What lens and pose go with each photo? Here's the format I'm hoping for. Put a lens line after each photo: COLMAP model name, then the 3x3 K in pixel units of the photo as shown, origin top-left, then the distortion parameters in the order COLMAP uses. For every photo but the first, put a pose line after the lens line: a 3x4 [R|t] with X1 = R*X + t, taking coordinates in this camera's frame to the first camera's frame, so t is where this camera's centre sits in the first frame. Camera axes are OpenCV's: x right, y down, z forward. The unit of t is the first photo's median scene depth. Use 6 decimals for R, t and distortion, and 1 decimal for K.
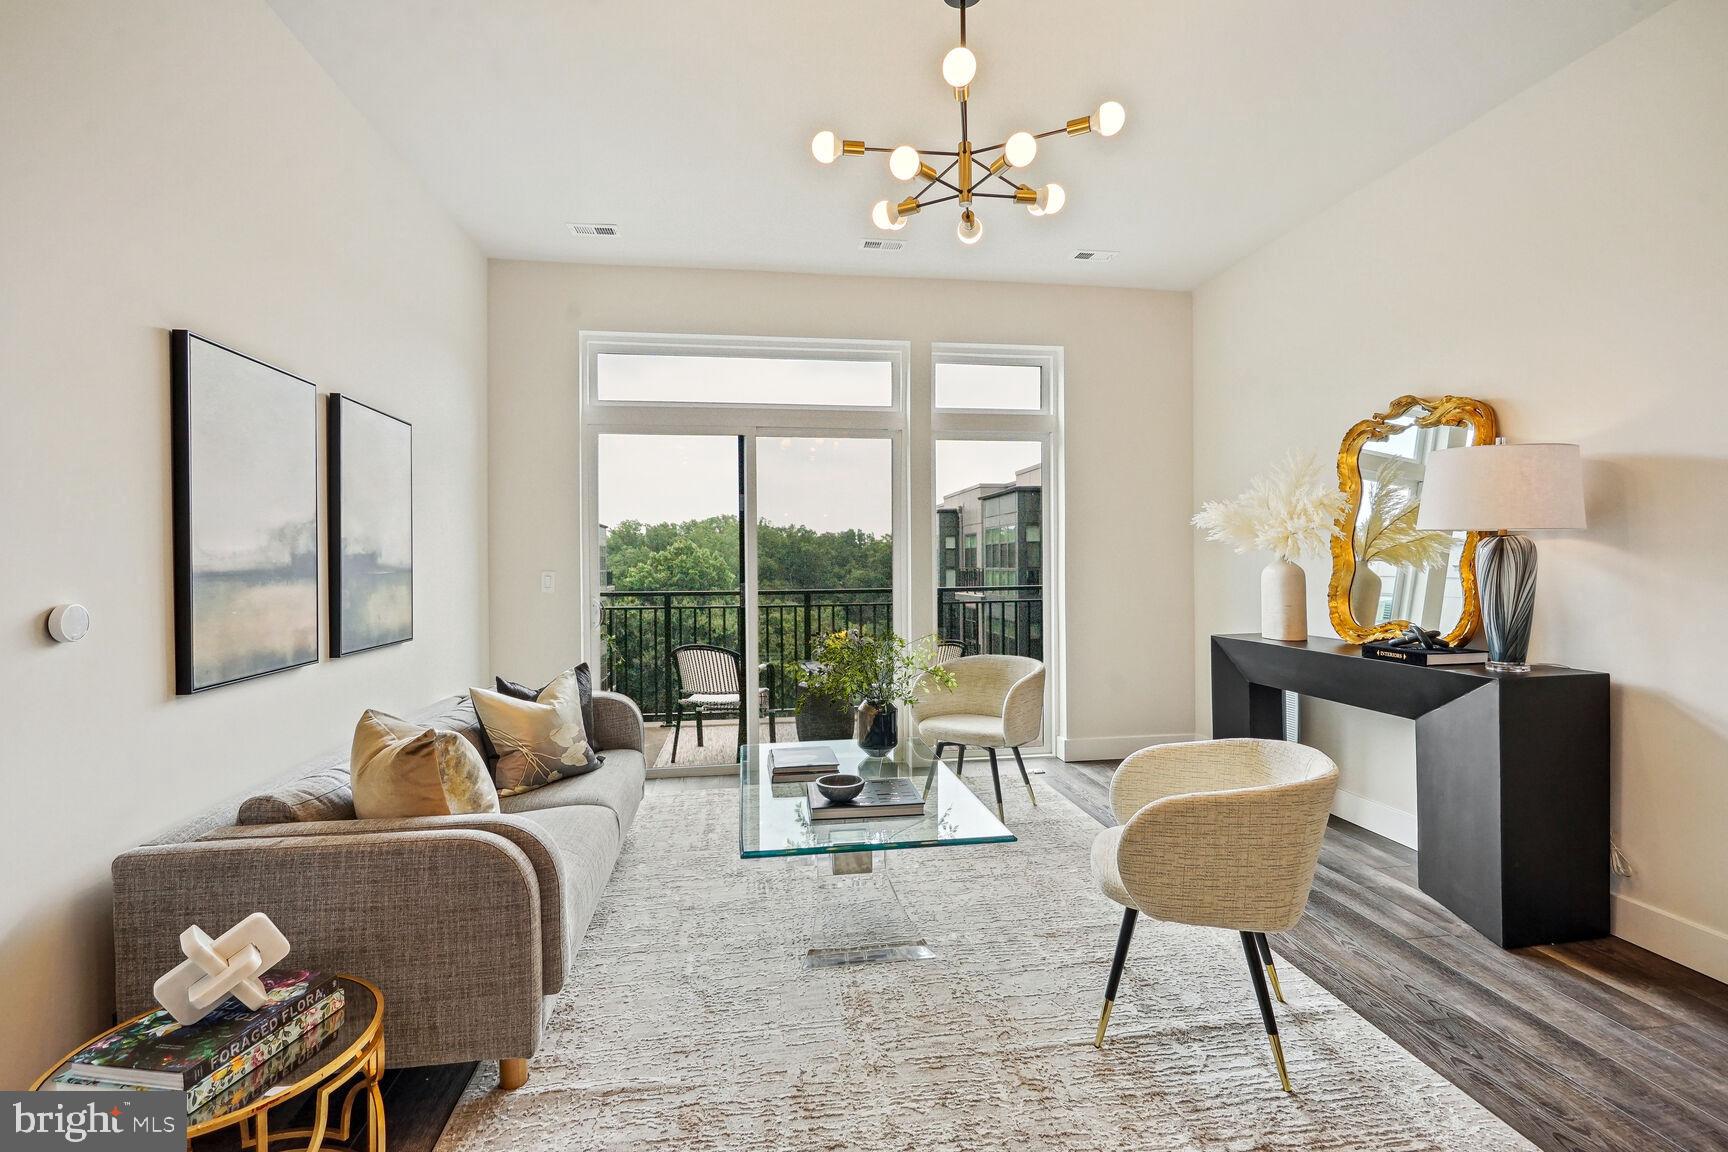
lens RADIAL K [[788.3, 0, 862.9], [0, 788.3, 561.0], [0, 0, 1]] dist [-0.000276, 0.001496]
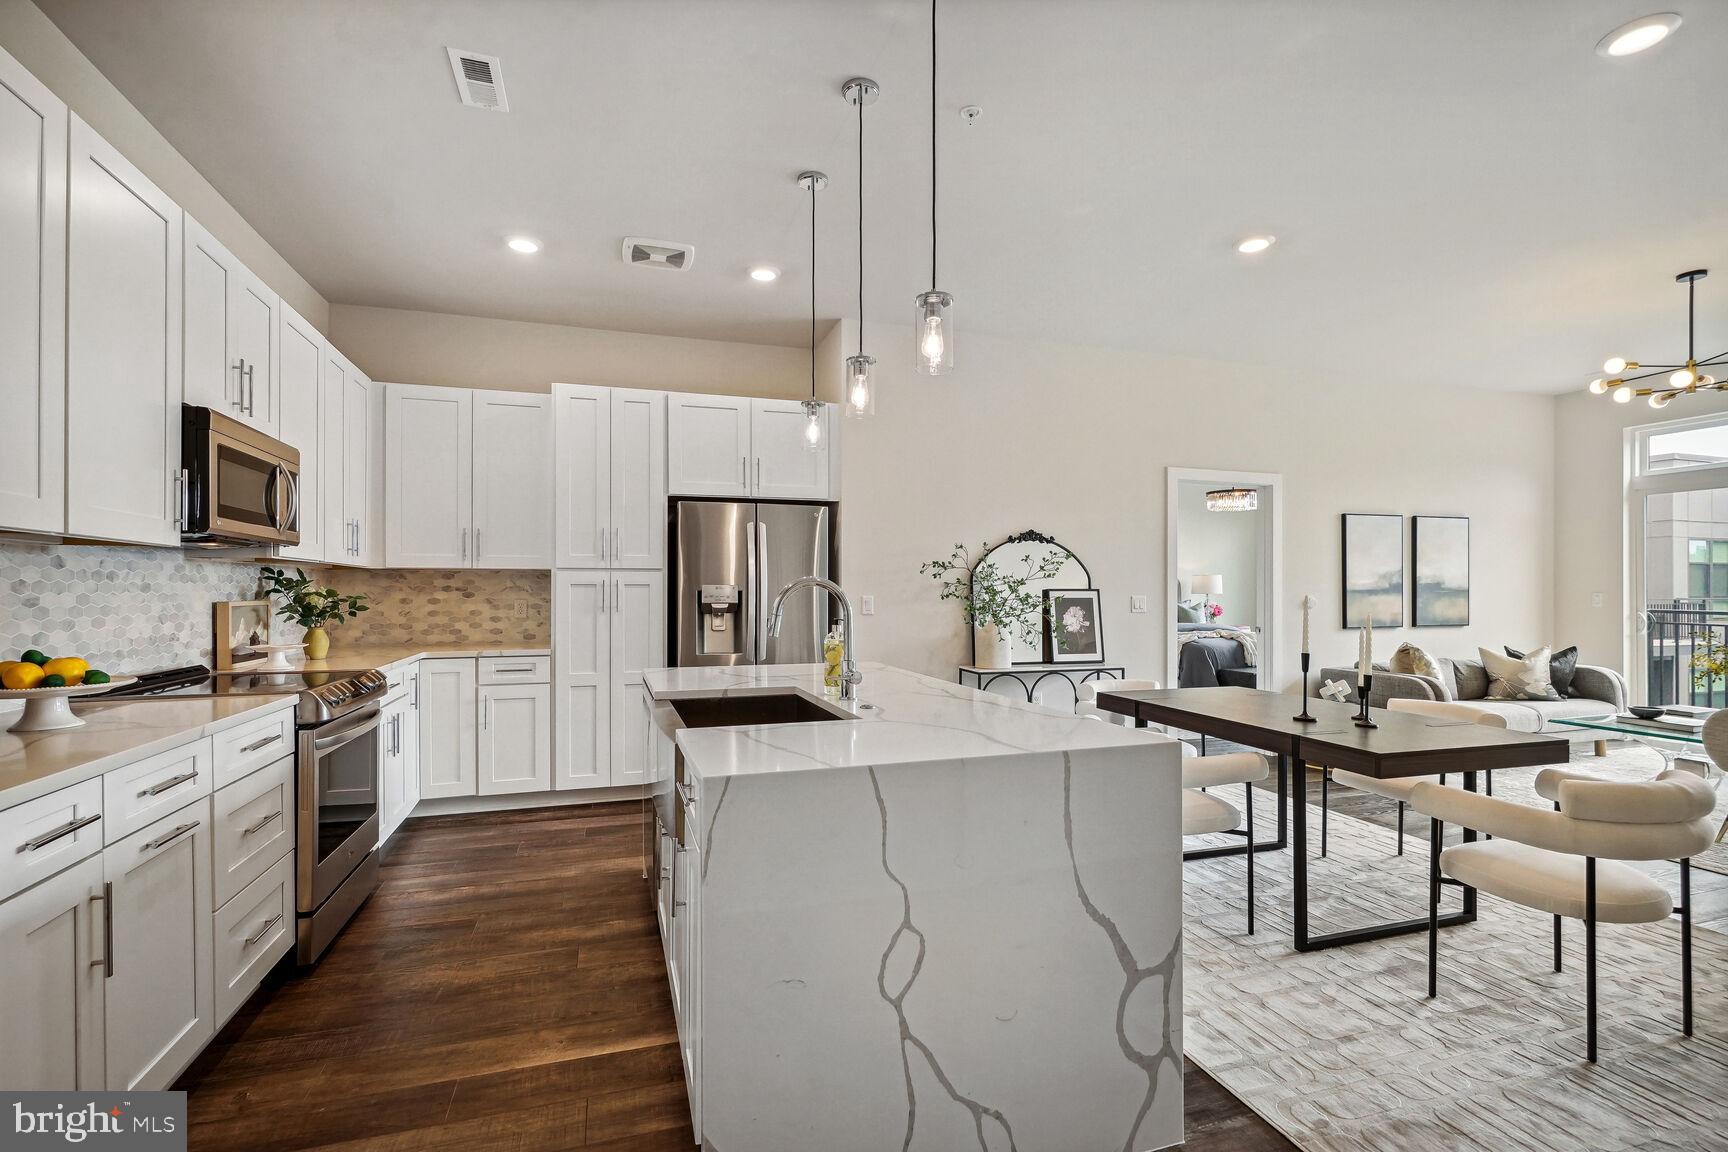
lens RADIAL K [[788.3, 0, 860.7], [0, 788.3, 588.0], [0, 0, 1]] dist [-0.000276, 0.001496]
pose [[0.165643, 0.007036, -0.986161, 1.015765], [0.001534, 0.999971, 0.007393, -0.010664], [0.986185, -0.002737, 0.165628, -0.753841]]
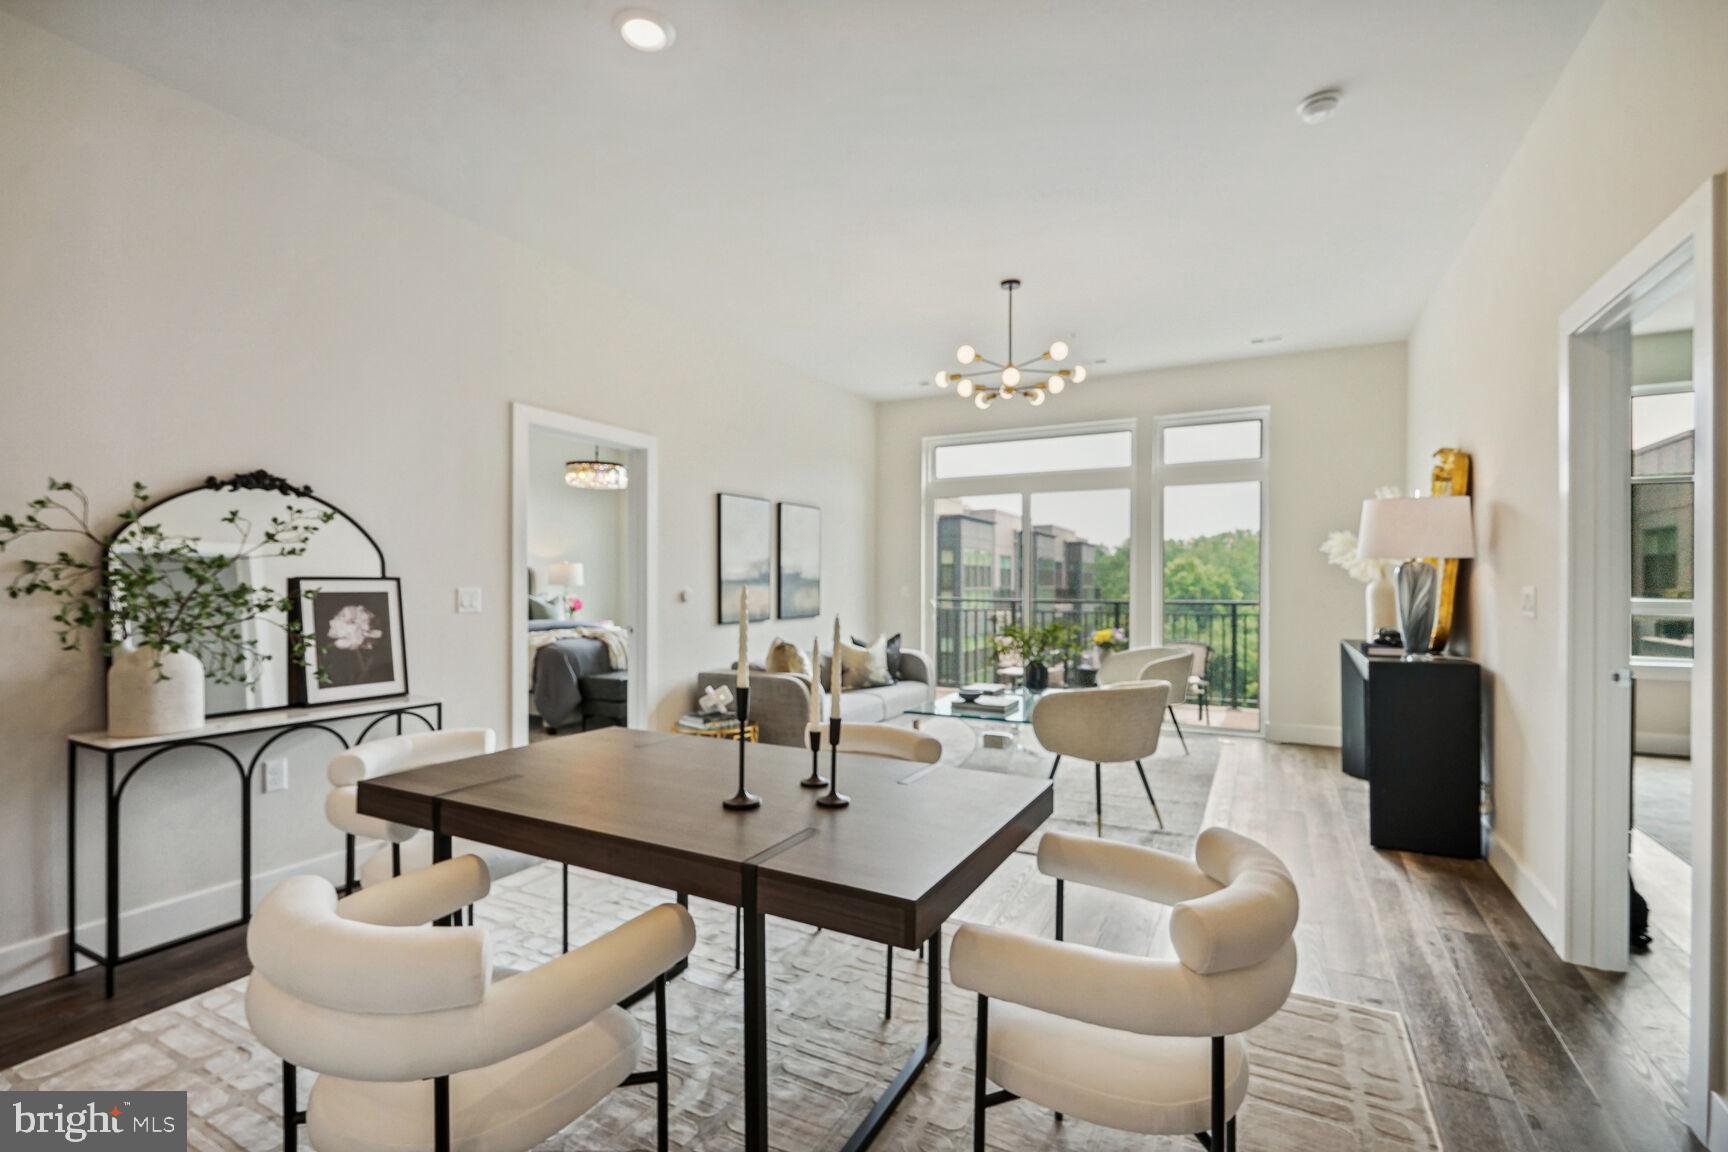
lens RADIAL K [[788.3, 0, 857.7], [0, 788.3, 579.7], [0, 0, 1]] dist [-0.000276, 0.001496]
pose [[0.805188, 0.006701, -0.592982, 0.621241], [-0.005116, 0.999977, 0.004353, -0.001343], [0.592997, -0.000471, 0.805204, -0.499636]]
